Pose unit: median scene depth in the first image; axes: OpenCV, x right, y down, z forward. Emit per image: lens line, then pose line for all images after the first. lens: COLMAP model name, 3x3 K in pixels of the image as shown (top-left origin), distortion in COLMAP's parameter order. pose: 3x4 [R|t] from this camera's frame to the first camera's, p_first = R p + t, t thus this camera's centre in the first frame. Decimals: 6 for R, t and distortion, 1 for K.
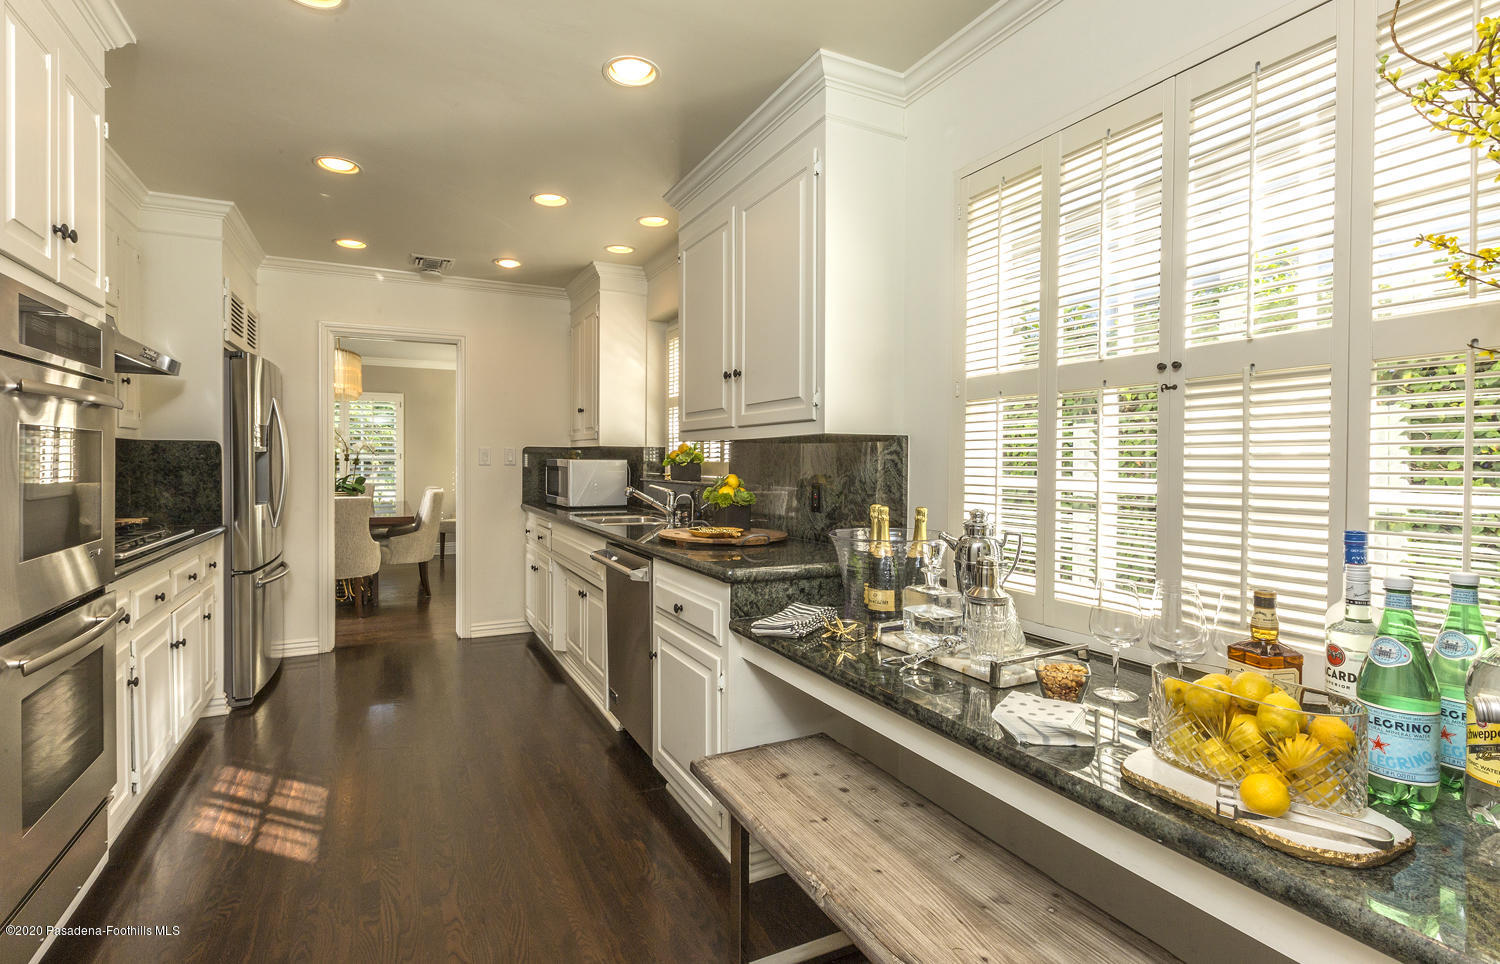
lens RADIAL K [[722.0, 0, 749.2], [0, 722.0, 476.4], [0, 0, 1]] dist [0.000871, 0.000402]
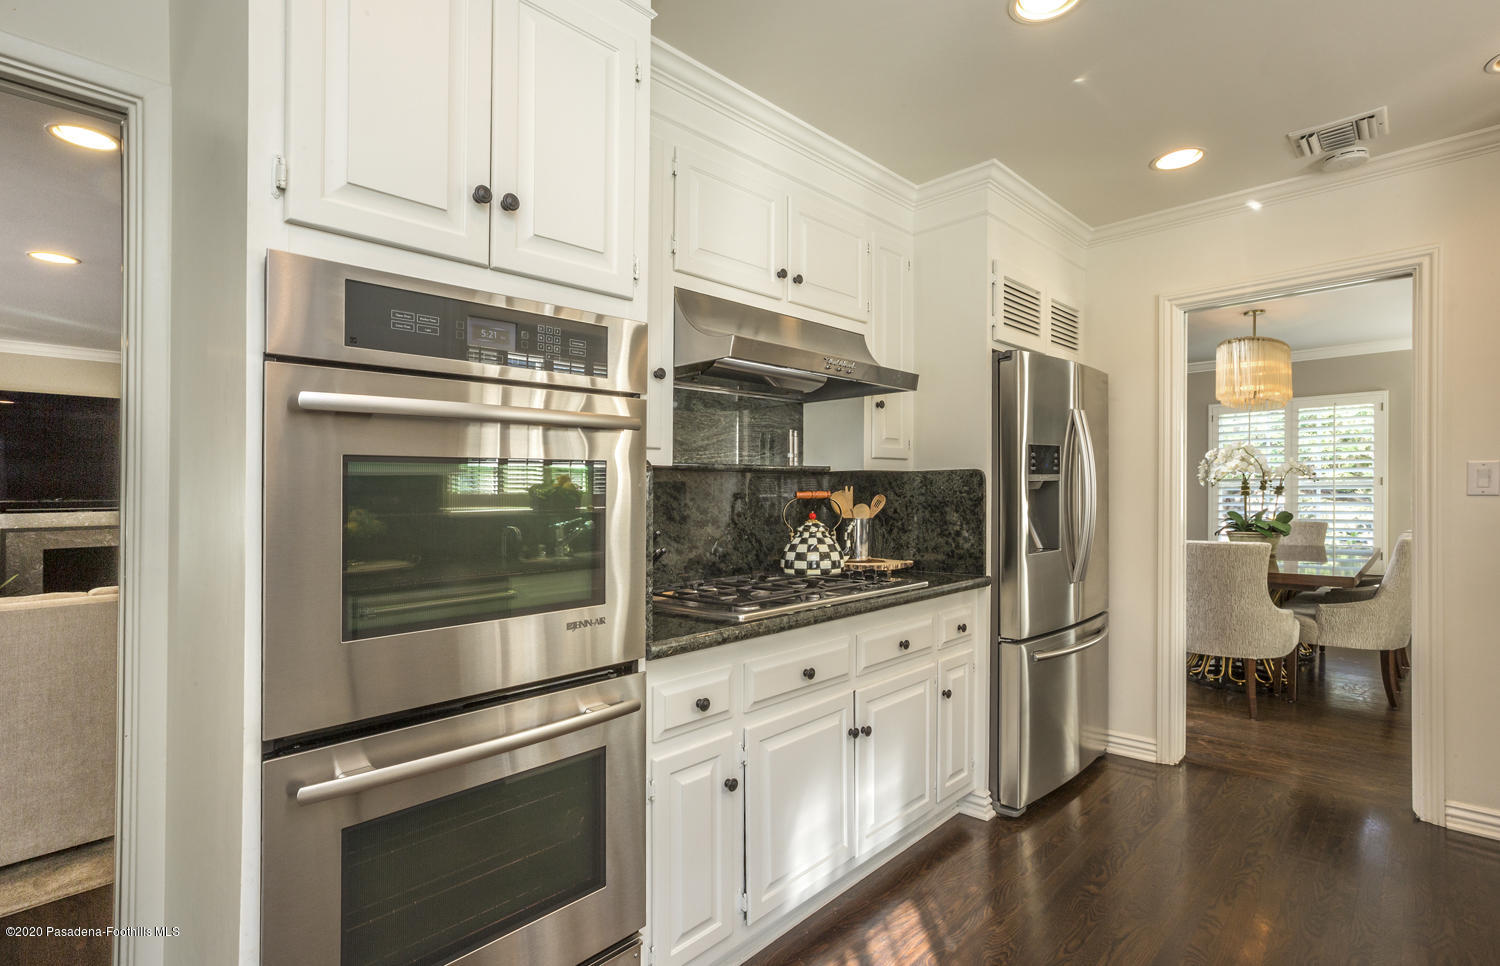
lens RADIAL K [[722.0, 0, 742.9], [0, 722.0, 496.3], [0, 0, 1]] dist [0.000871, 0.000402]
pose [[0.333150, 0.005823, -0.942856, -0.076485], [-0.013259, 0.999911, 0.001491, -0.016777], [0.942781, 0.012005, 0.333198, 0.475291]]
